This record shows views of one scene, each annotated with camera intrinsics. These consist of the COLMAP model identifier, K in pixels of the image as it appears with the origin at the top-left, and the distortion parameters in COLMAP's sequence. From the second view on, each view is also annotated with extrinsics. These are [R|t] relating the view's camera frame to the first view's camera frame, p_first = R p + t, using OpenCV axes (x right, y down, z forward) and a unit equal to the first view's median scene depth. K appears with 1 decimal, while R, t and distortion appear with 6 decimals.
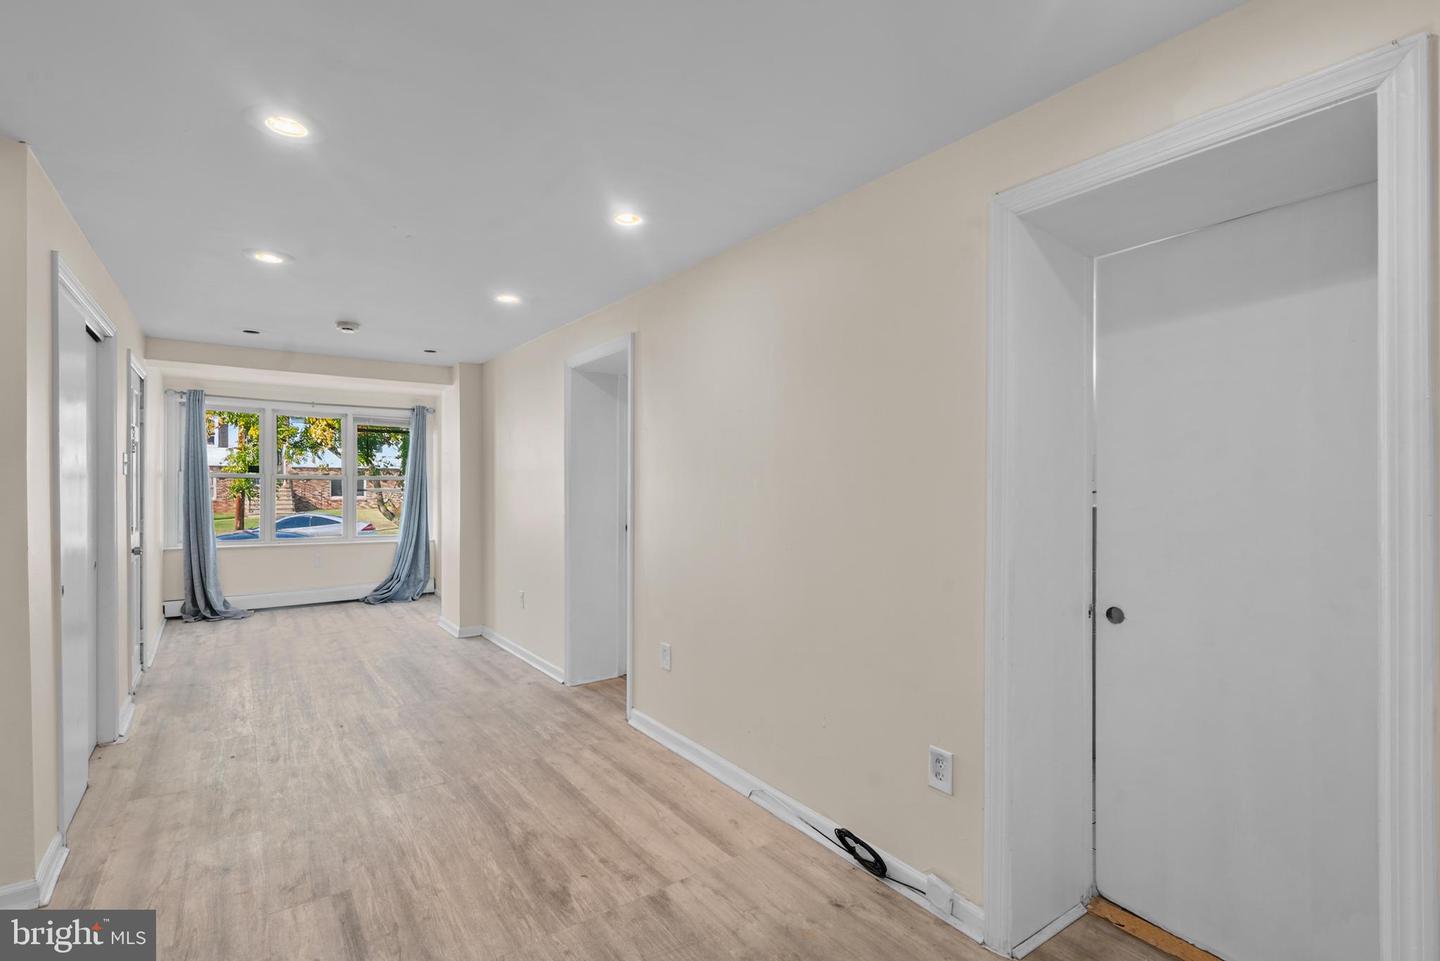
lens RADIAL K [[669.8, 0, 713.8], [0, 669.8, 488.7], [0, 0, 1]] dist [-0.002670, 0.002248]
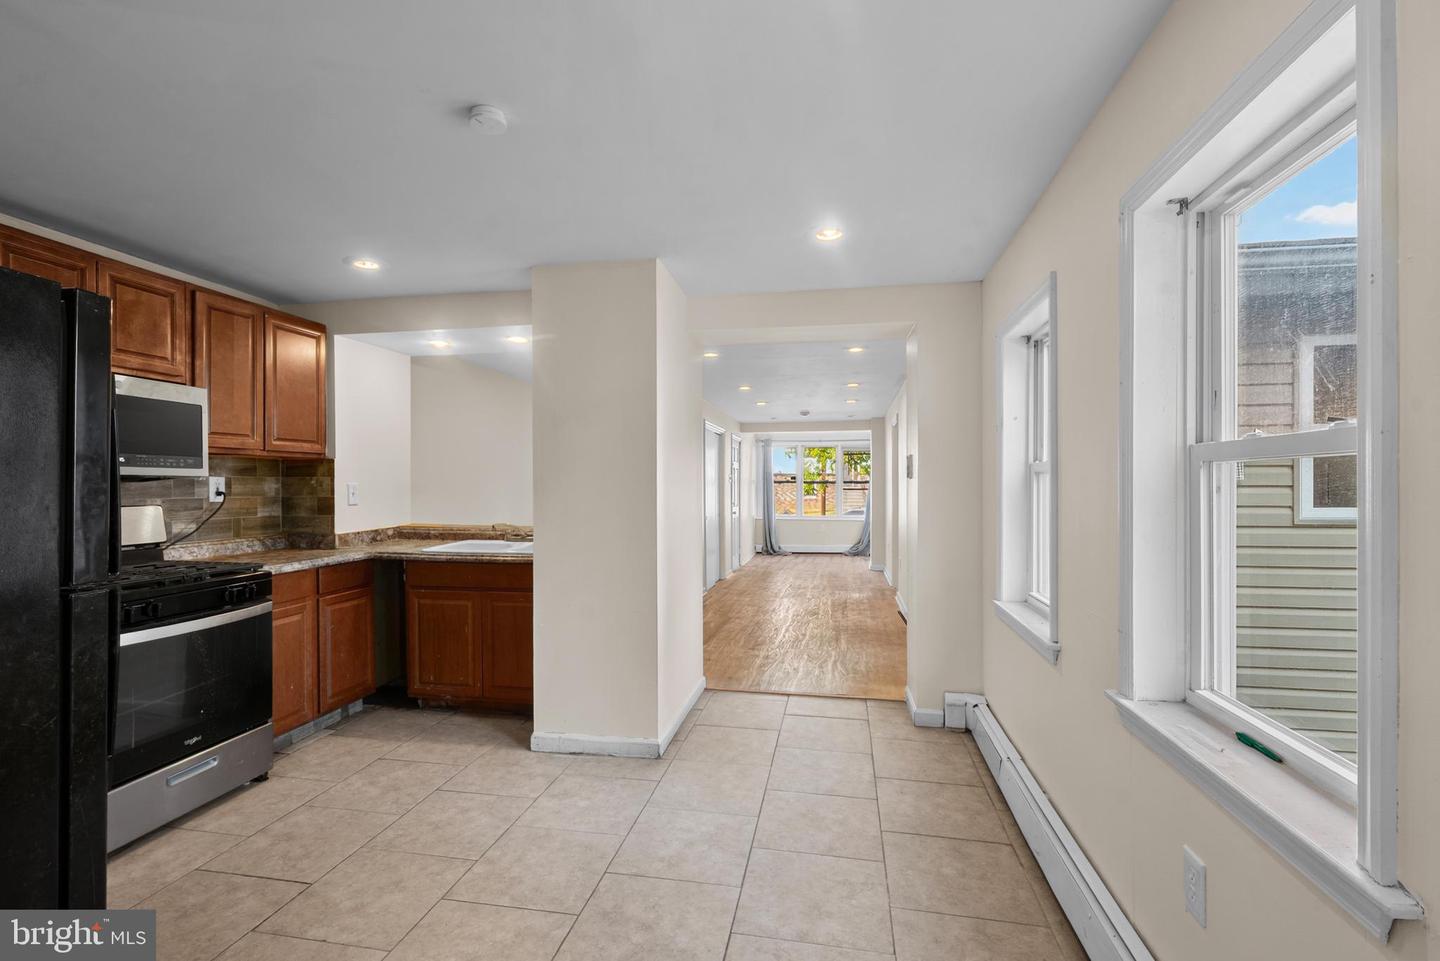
lens RADIAL K [[669.8, 0, 707.9], [0, 669.8, 489.0], [0, 0, 1]] dist [-0.002670, 0.002248]
pose [[0.679724, -0.003347, -0.733460, 0.983097], [0.001418, 0.999994, -0.003250, 0.011228], [0.733467, 0.001169, 0.679725, -0.839197]]
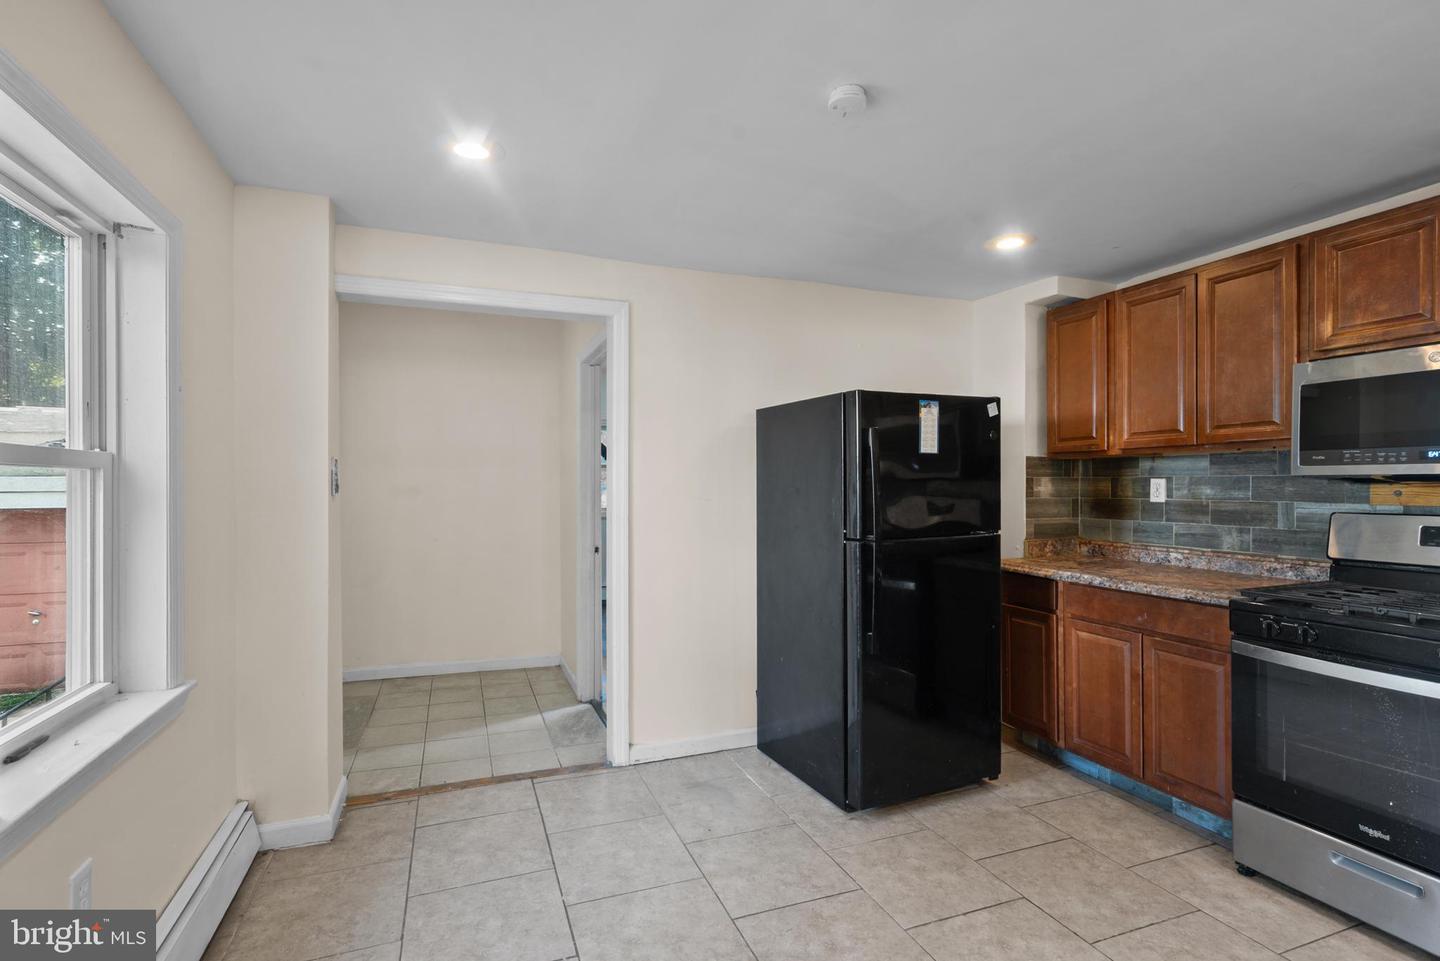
lens RADIAL K [[669.8, 0, 714.8], [0, 669.8, 489.0], [0, 0, 1]] dist [-0.002670, 0.002248]
pose [[-0.965076, -0.005812, 0.261905, 0.474387], [-0.002687, 0.999921, 0.012289, 0.000211], [-0.261956, 0.011156, -0.965015, -0.143638]]
